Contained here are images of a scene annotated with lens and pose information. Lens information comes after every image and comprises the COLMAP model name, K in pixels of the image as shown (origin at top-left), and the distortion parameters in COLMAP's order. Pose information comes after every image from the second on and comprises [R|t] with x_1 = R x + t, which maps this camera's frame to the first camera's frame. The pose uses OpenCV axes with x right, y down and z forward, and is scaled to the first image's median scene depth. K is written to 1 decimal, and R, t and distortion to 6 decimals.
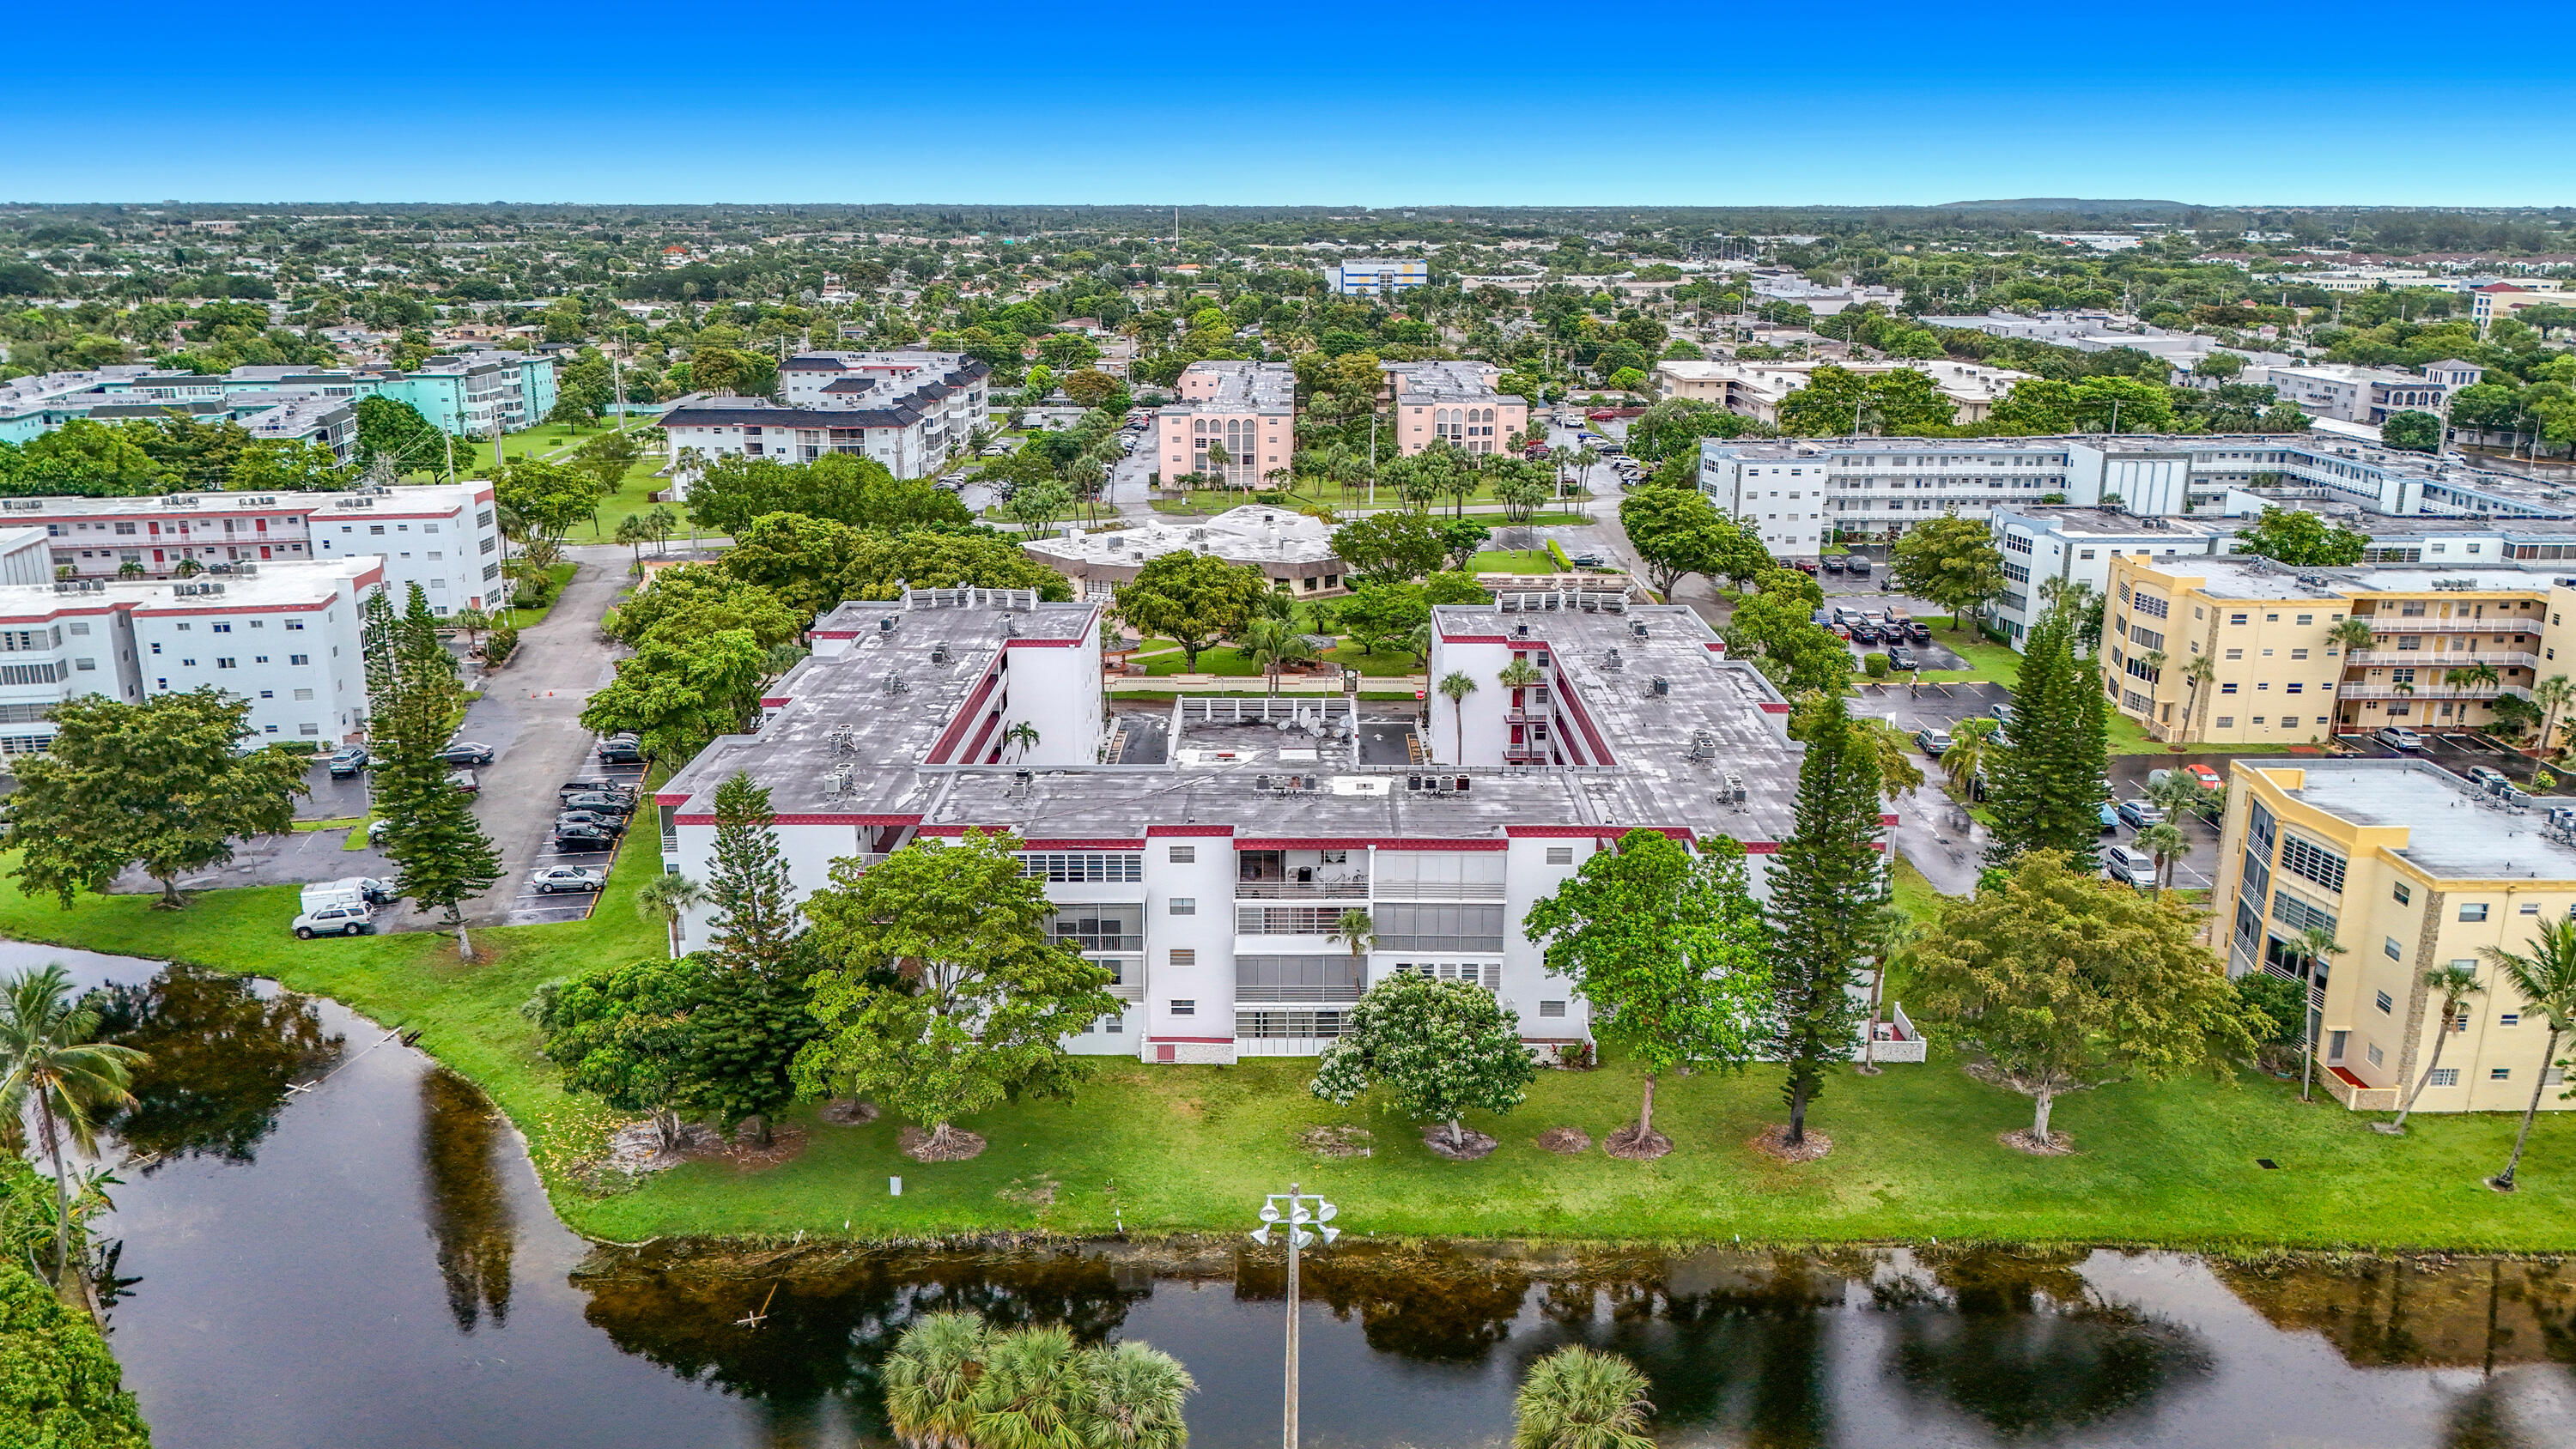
lens RADIAL K [[1913.0, 0, 1288.0], [0, 1913.0, 724.5], [0, 0, 1]] dist [0.073971, -0.126093]
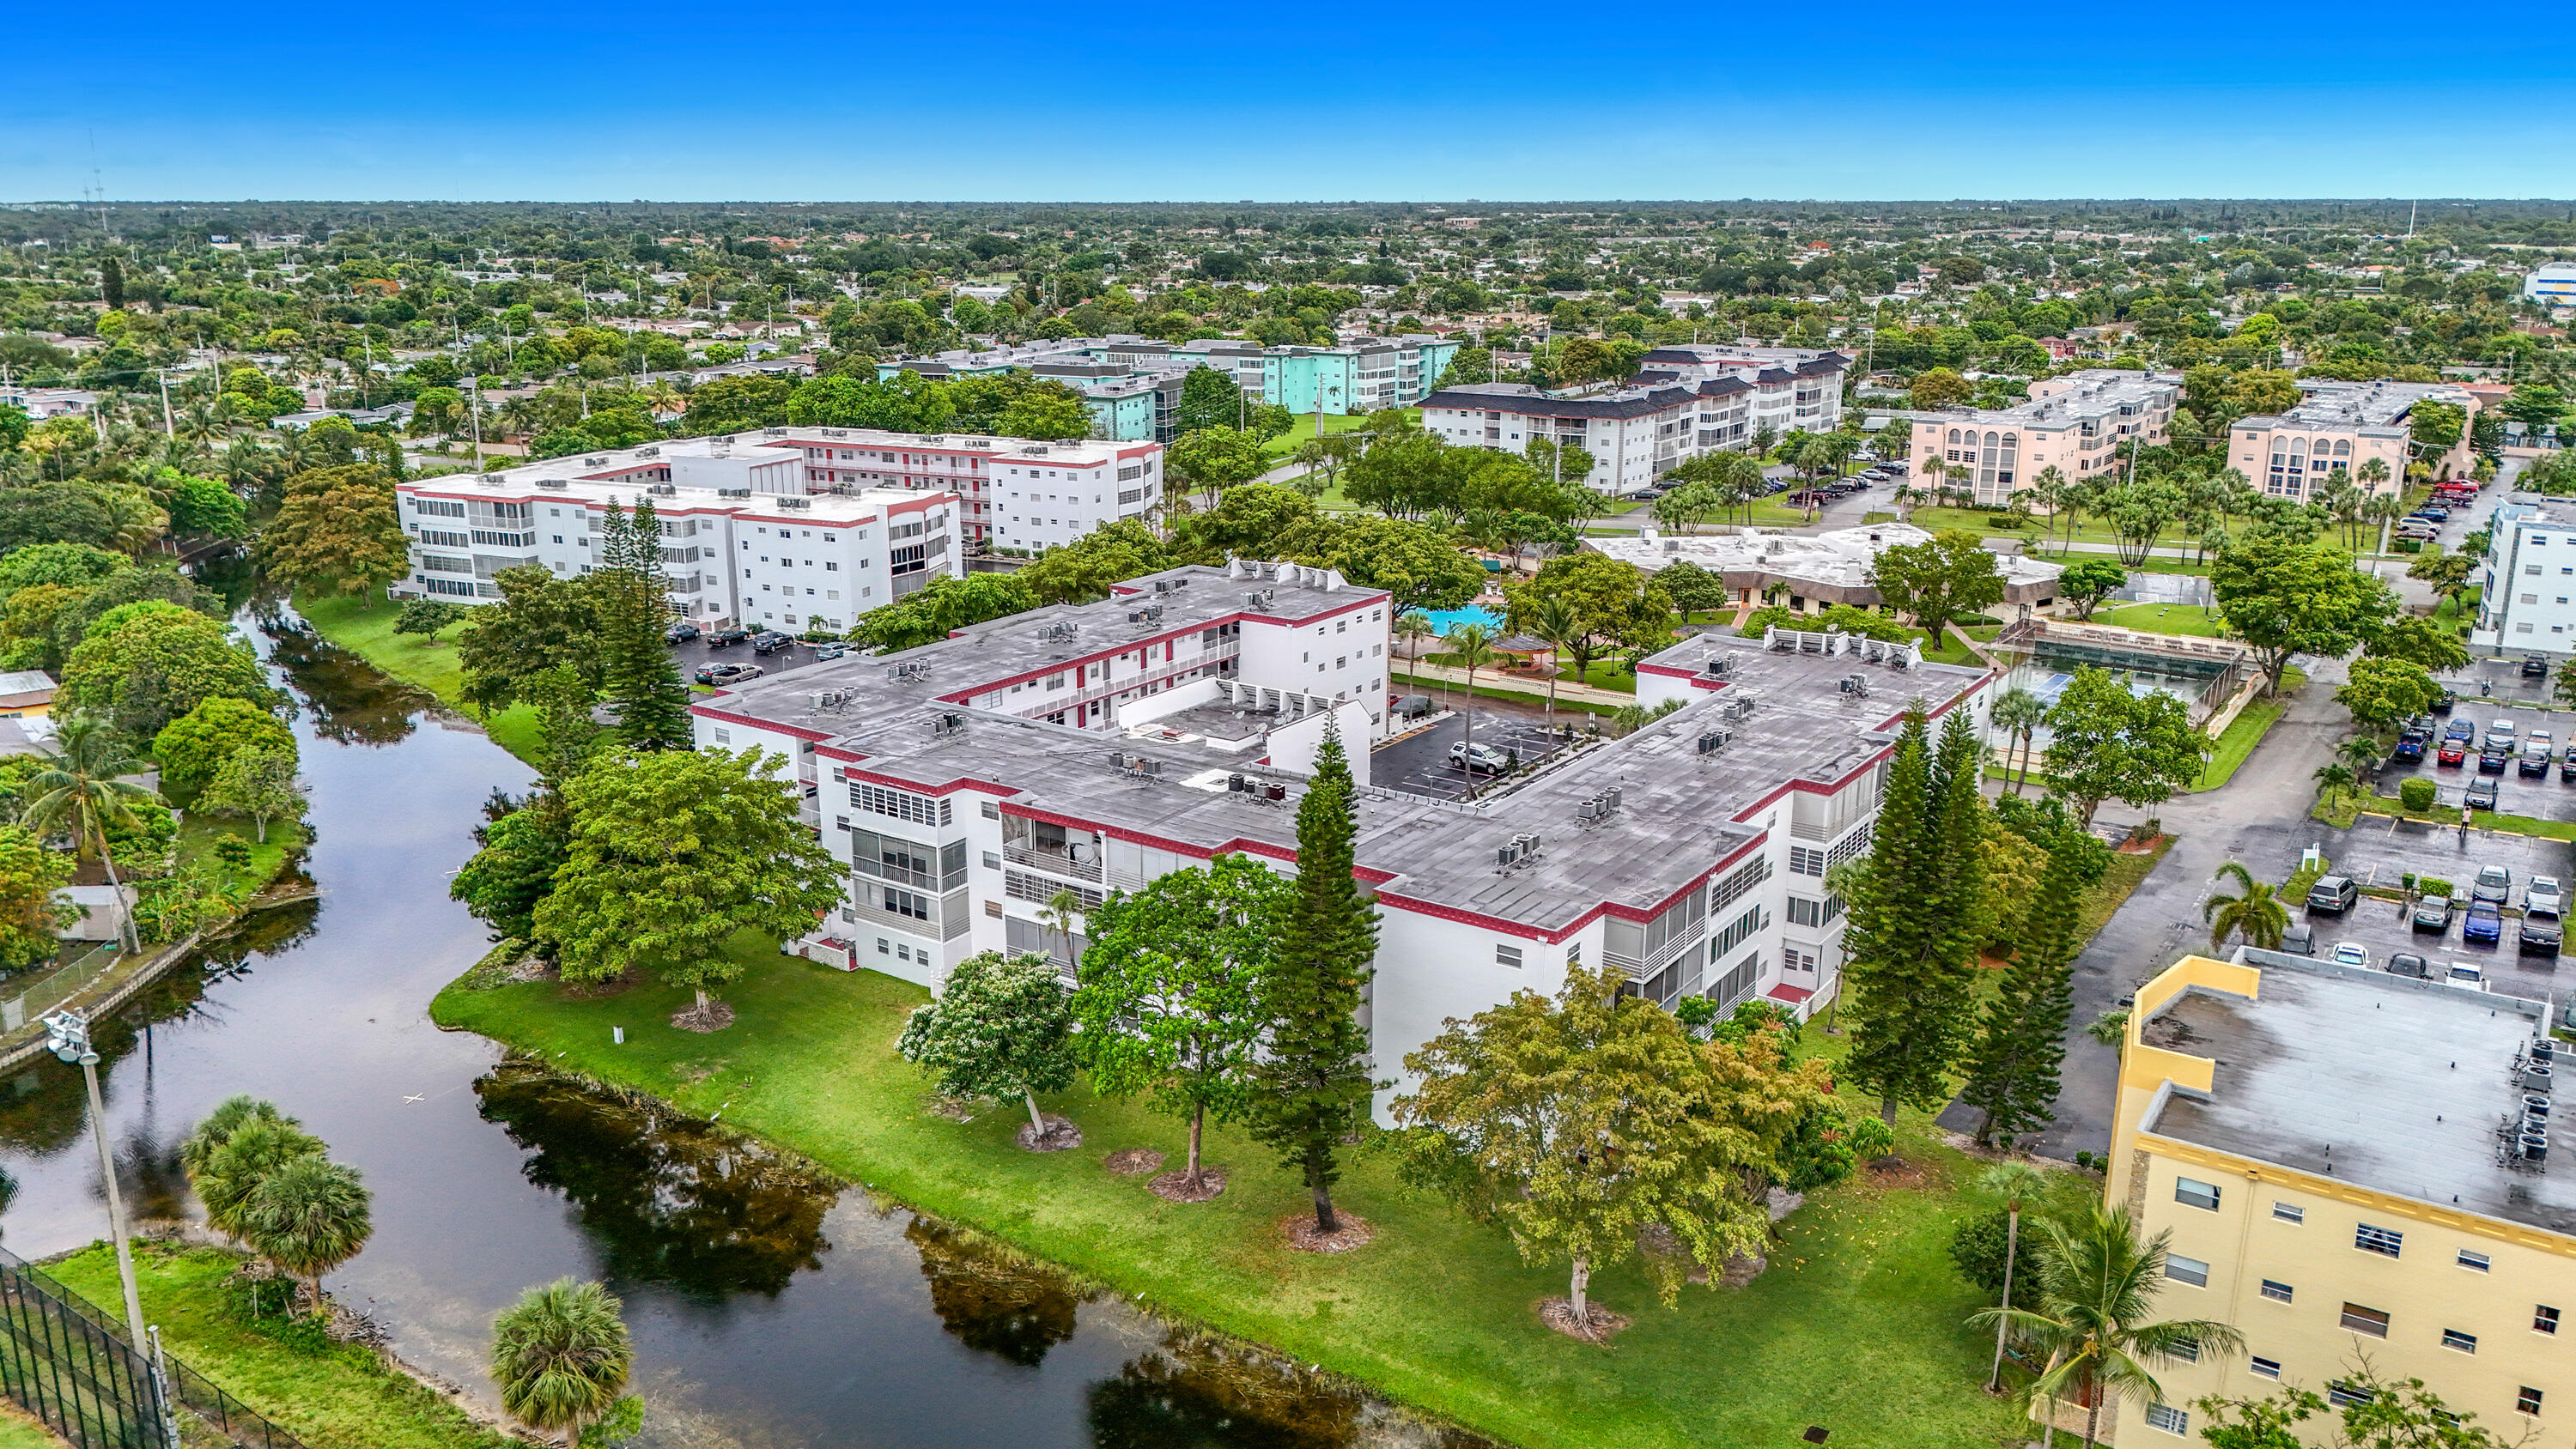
lens RADIAL K [[1913.0, 0, 1288.0], [0, 1913.0, 724.5], [0, 0, 1]] dist [0.073971, -0.126093]
pose [[0.822990, 0.147560, -0.548556, 0.418690], [-0.146701, 0.988124, 0.045709, -0.032566], [0.548787, 0.042856, 0.834863, 0.138985]]
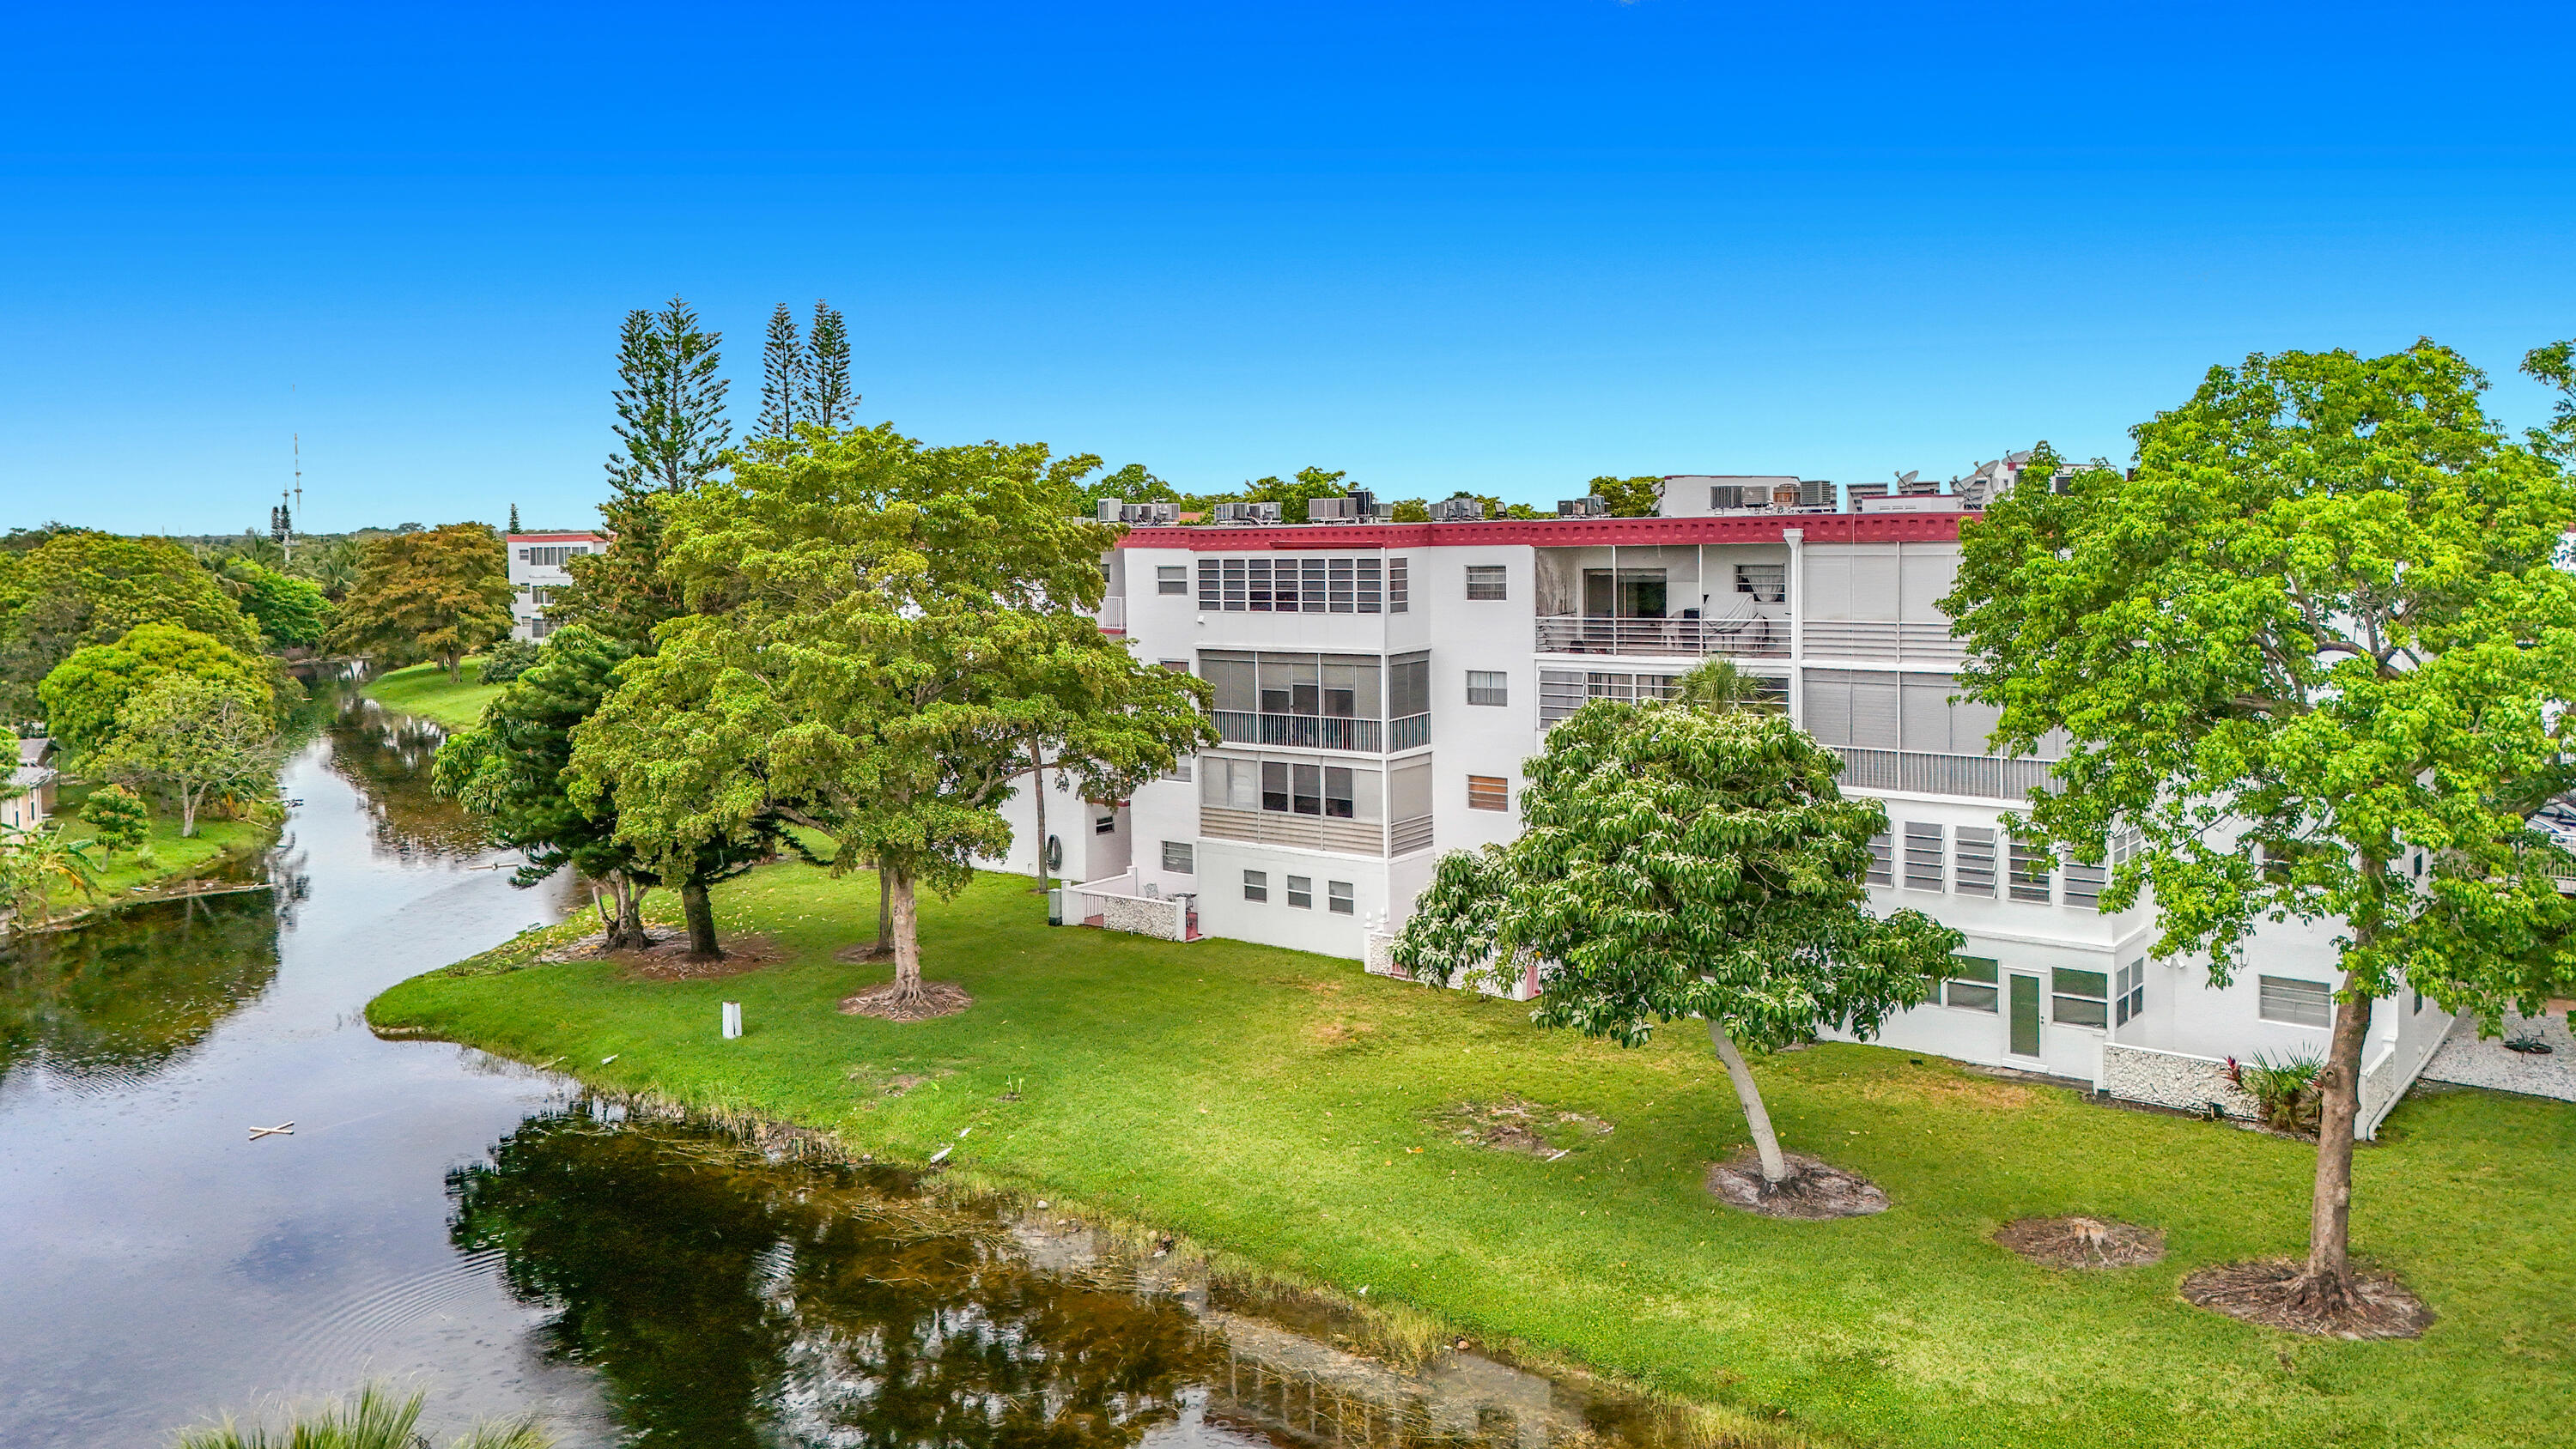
lens RADIAL K [[1934.5, 0, 1301.7], [0, 1934.5, 628.3], [0, 0, 1]] dist [0.104667, -0.128407]
pose [[0.781669, 0.018528, -0.623418, 0.151705], [-0.145770, 0.977302, -0.153727, 0.109260], [0.606419, 0.211040, 0.766628, 0.368834]]
